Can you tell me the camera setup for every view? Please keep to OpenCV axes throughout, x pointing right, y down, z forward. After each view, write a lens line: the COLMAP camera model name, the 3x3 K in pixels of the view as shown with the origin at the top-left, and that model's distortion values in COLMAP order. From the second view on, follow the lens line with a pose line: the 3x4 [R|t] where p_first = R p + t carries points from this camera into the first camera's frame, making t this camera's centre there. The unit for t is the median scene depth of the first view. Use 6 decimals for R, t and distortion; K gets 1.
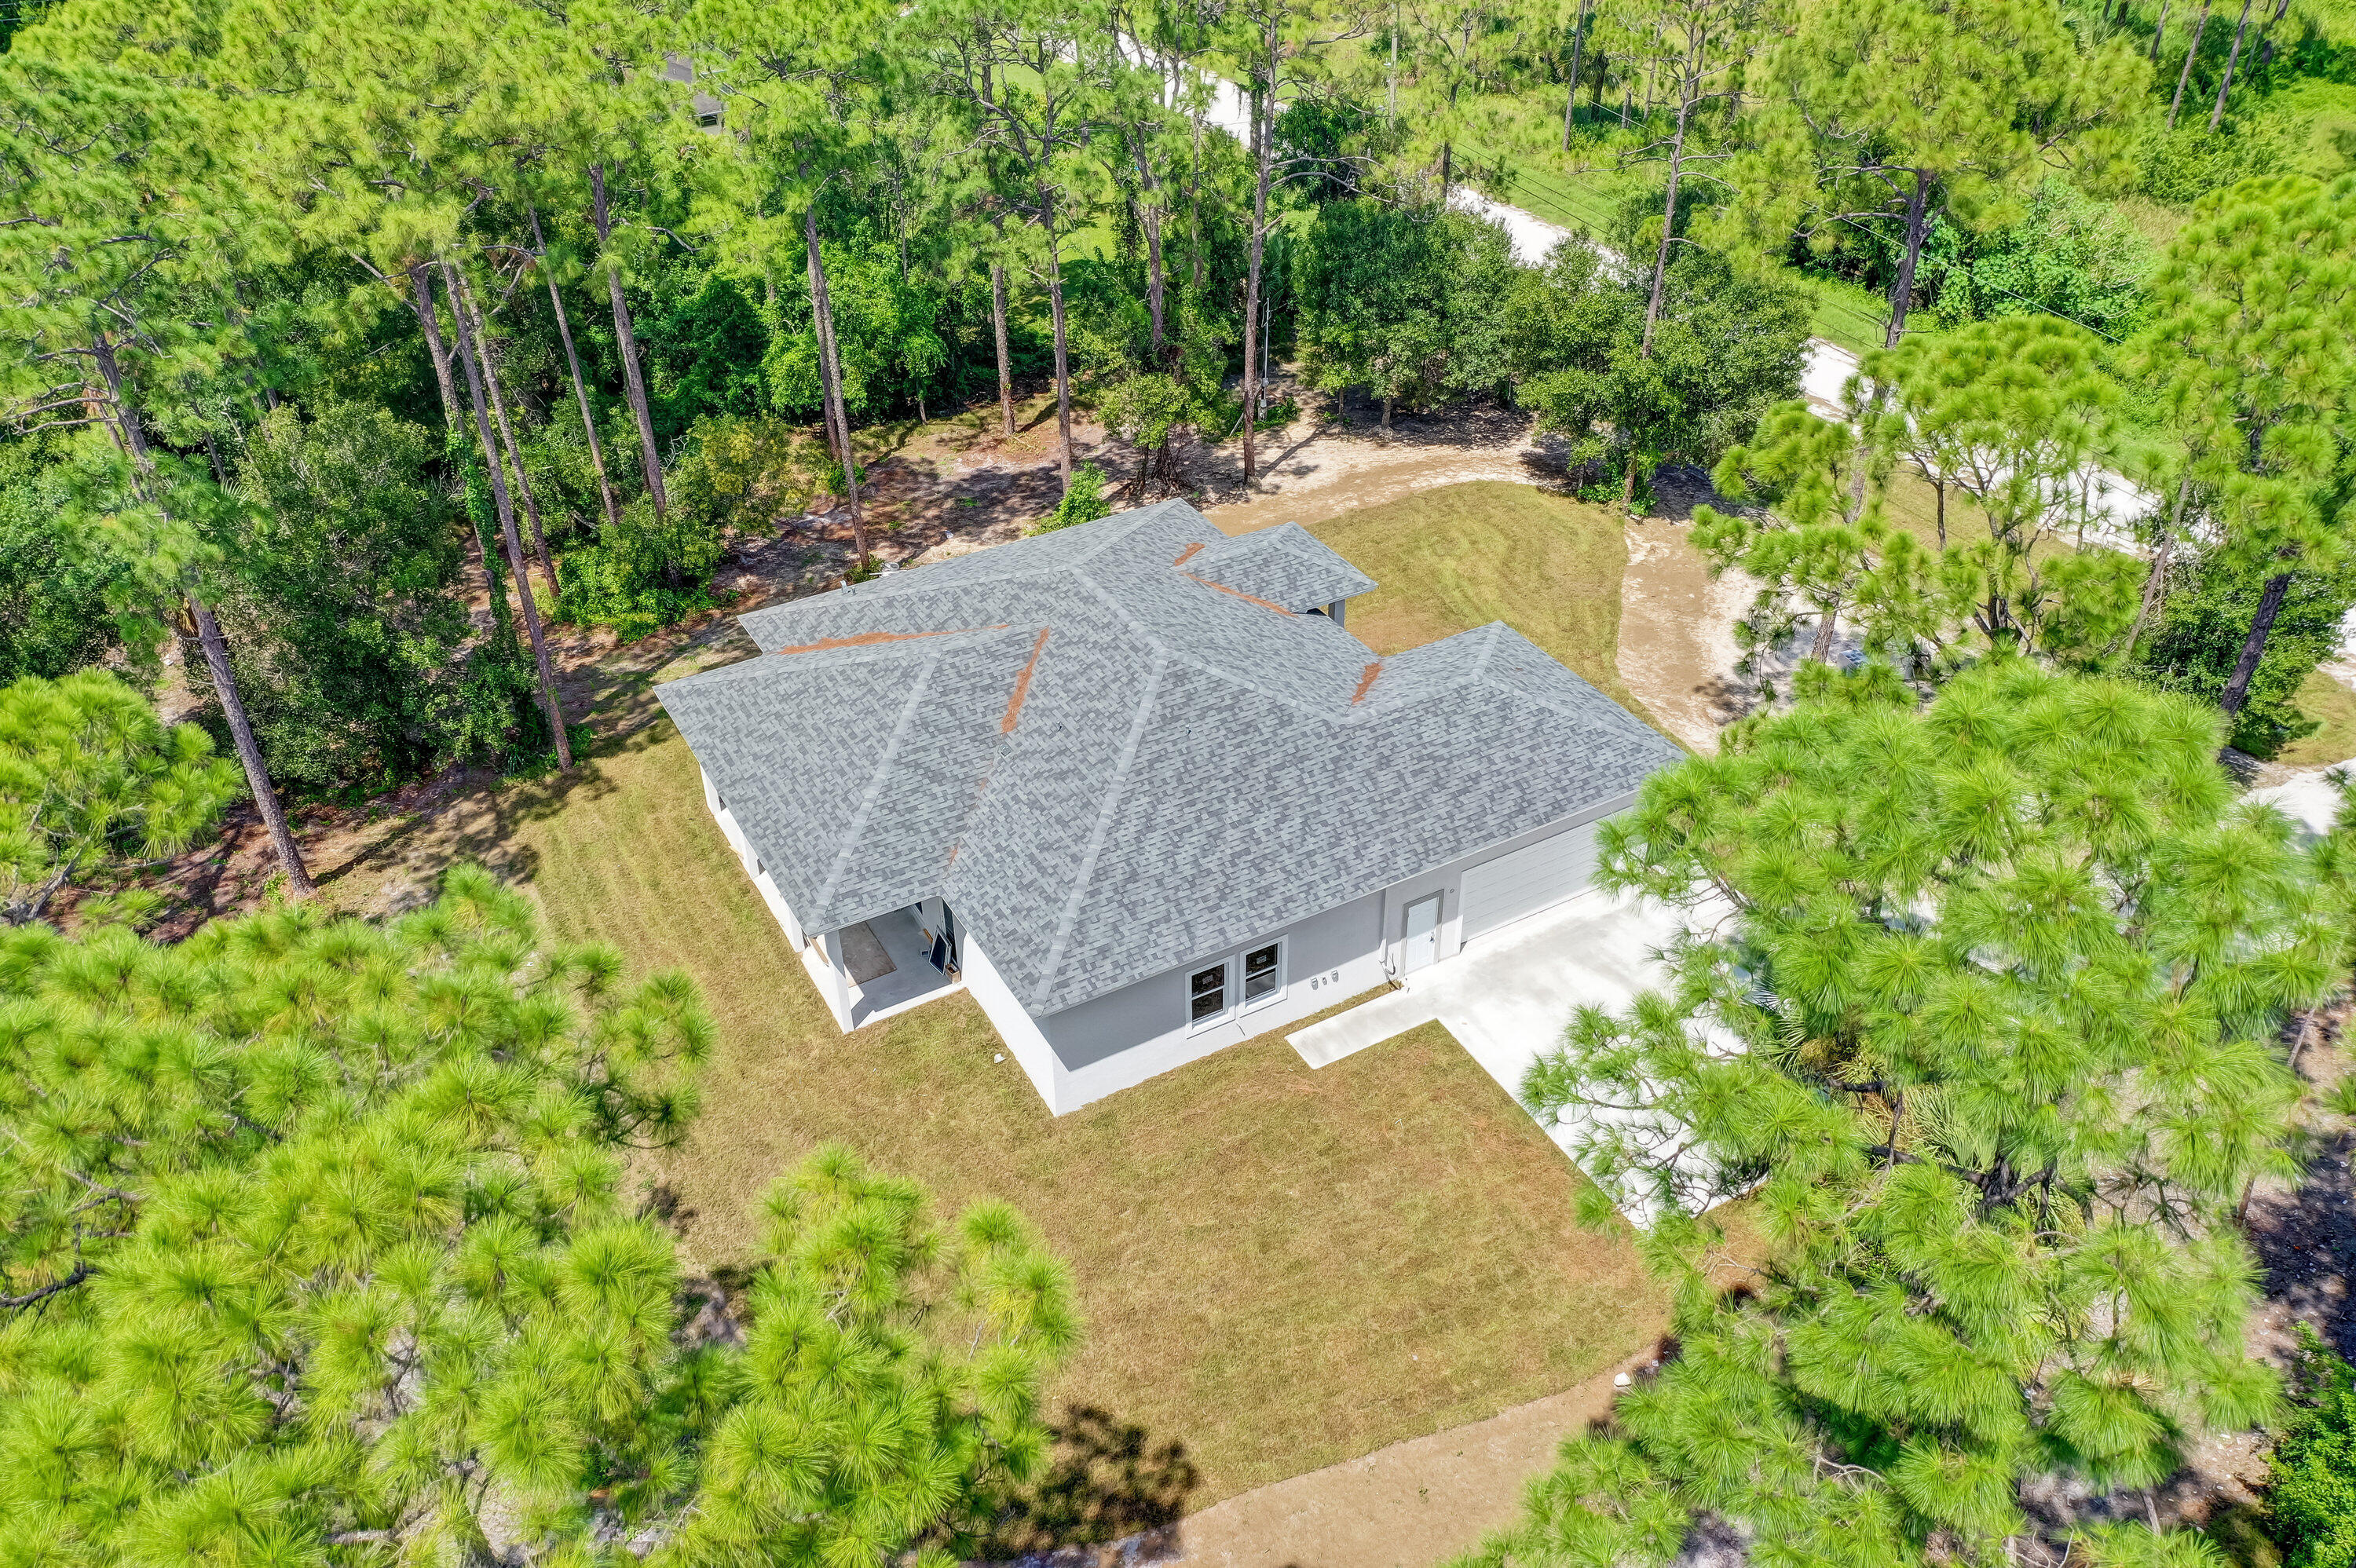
lens RADIAL K [[1835.9, 0, 1191.0], [0, 1835.9, 775.0], [0, 0, 1]] dist [-0.002219, -0.018227]
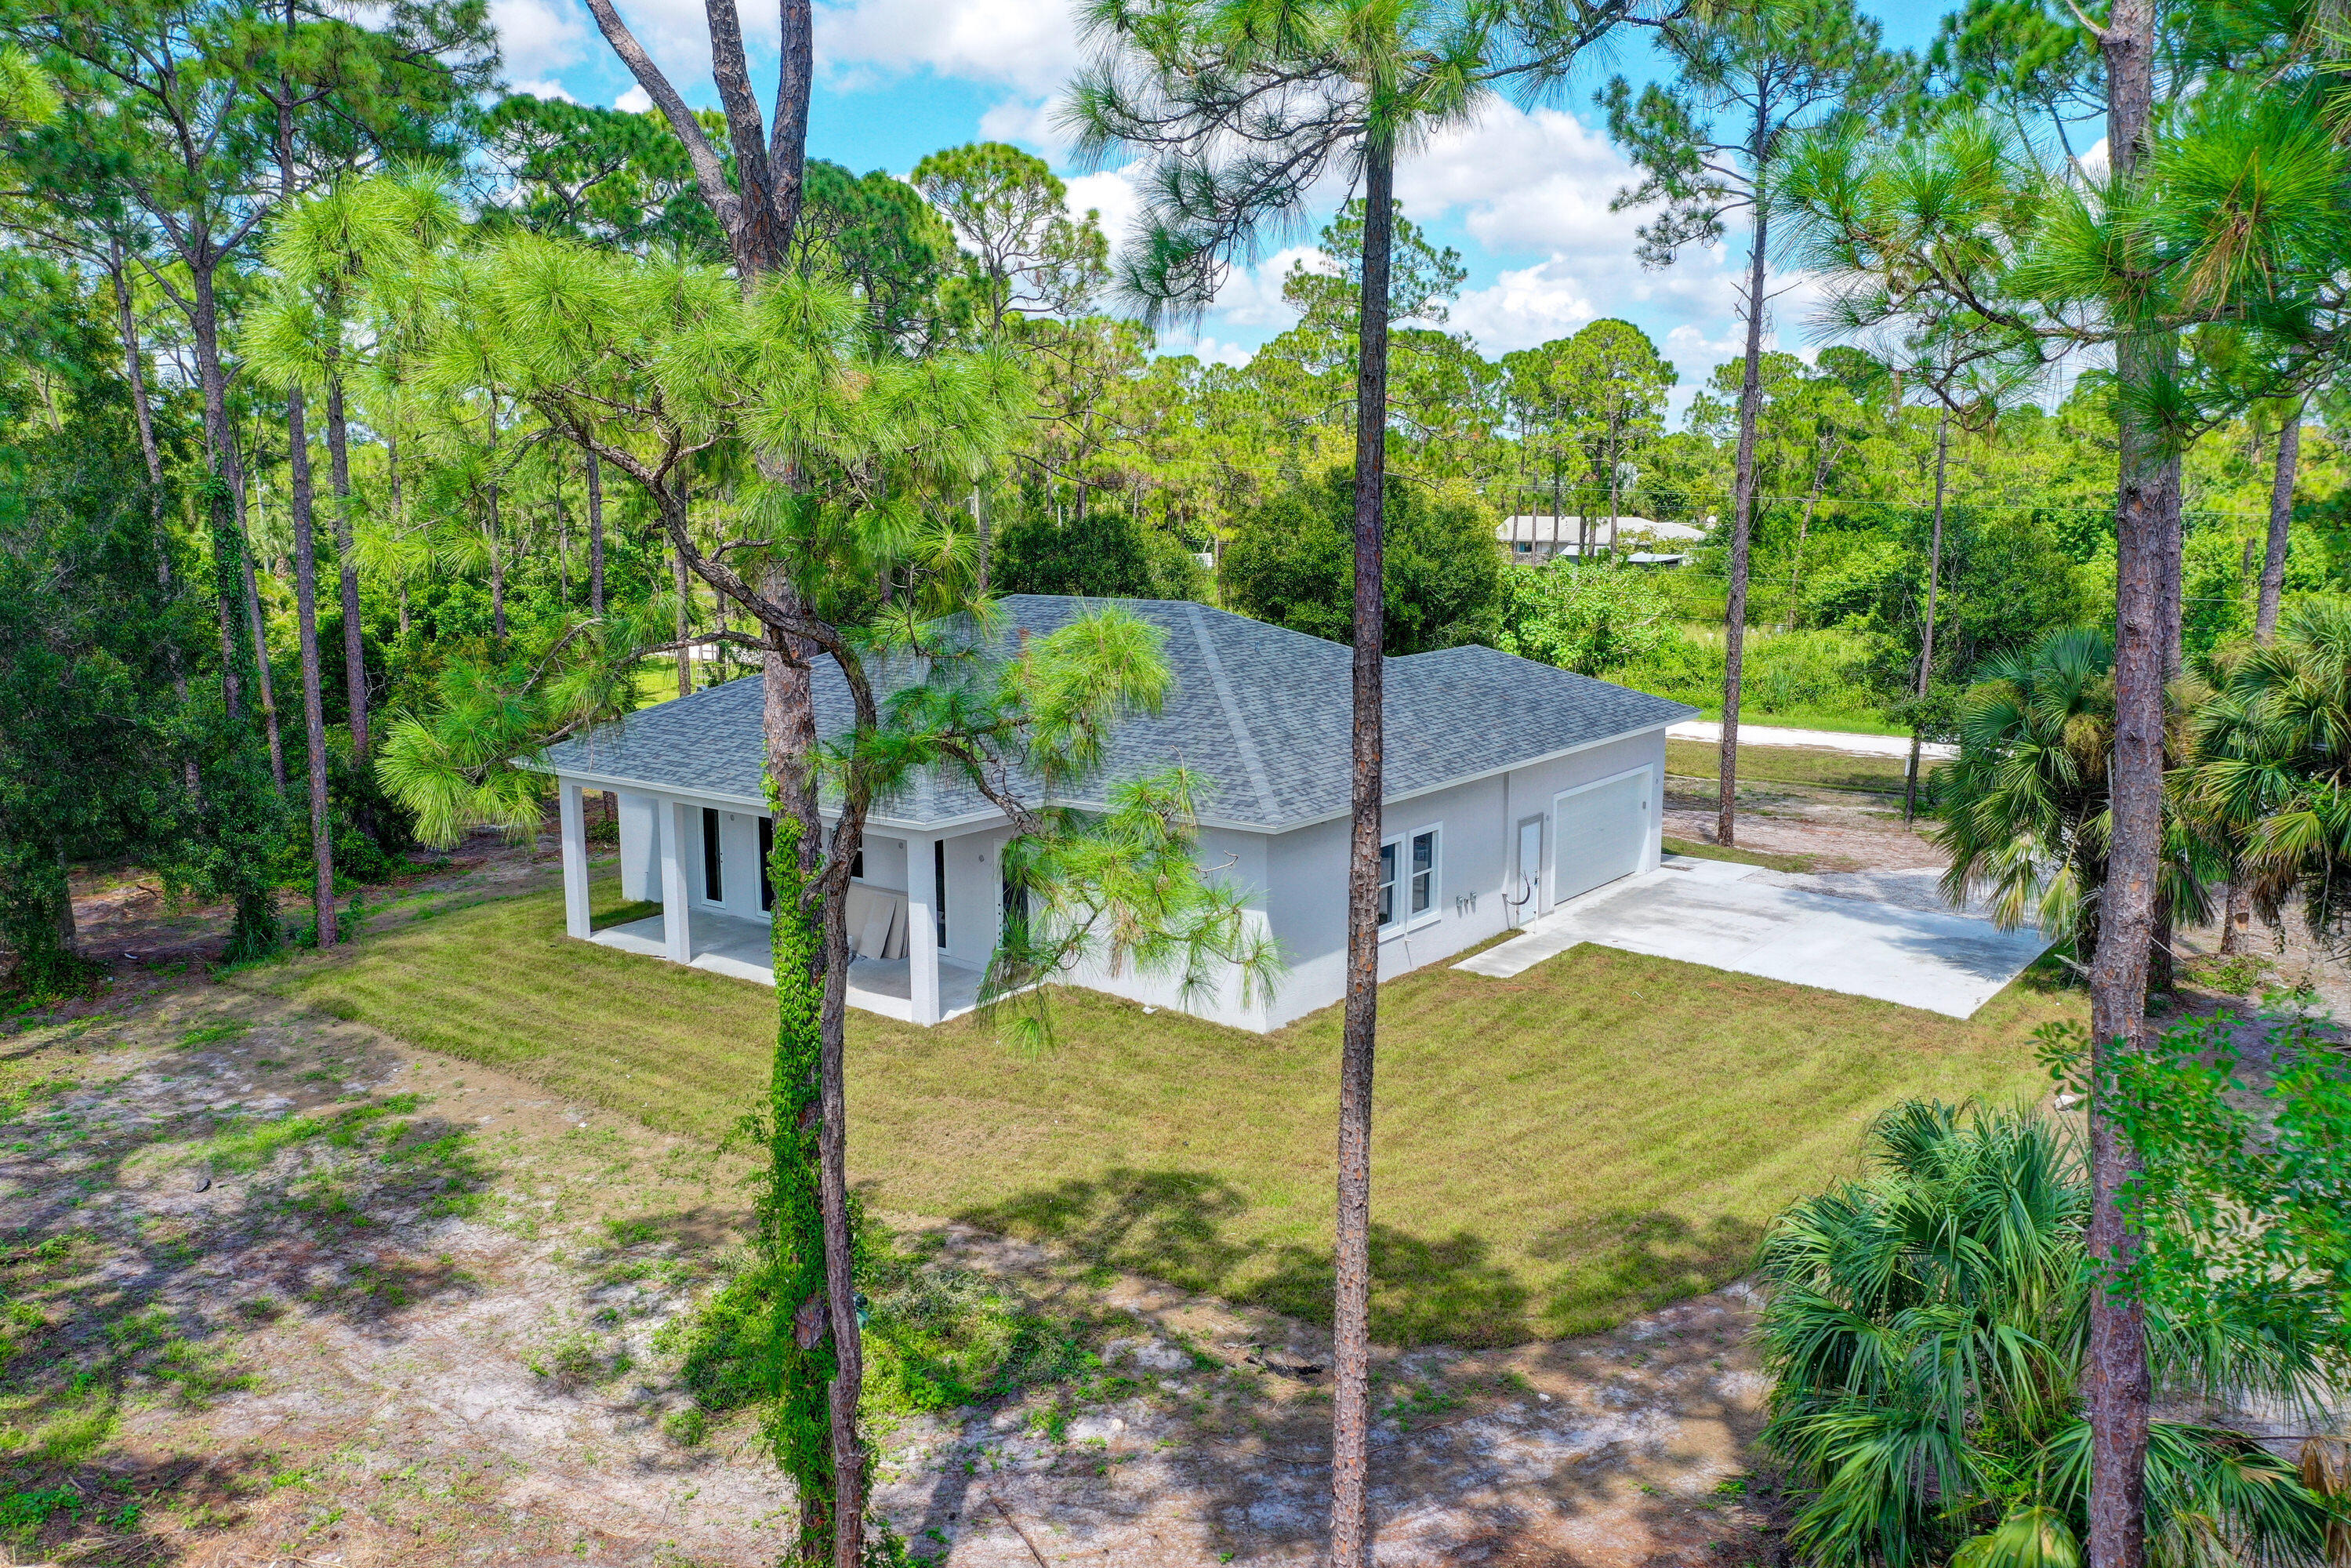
lens RADIAL K [[1832.3, 0, 1183.2], [0, 1832.3, 776.0], [0, 0, 1]] dist [-0.002219, -0.018227]
pose [[0.920283, -0.057993, 0.386931, -0.374446], [0.224709, 0.887923, -0.401372, 0.371359], [-0.320289, 0.456323, 0.830172, 0.311036]]
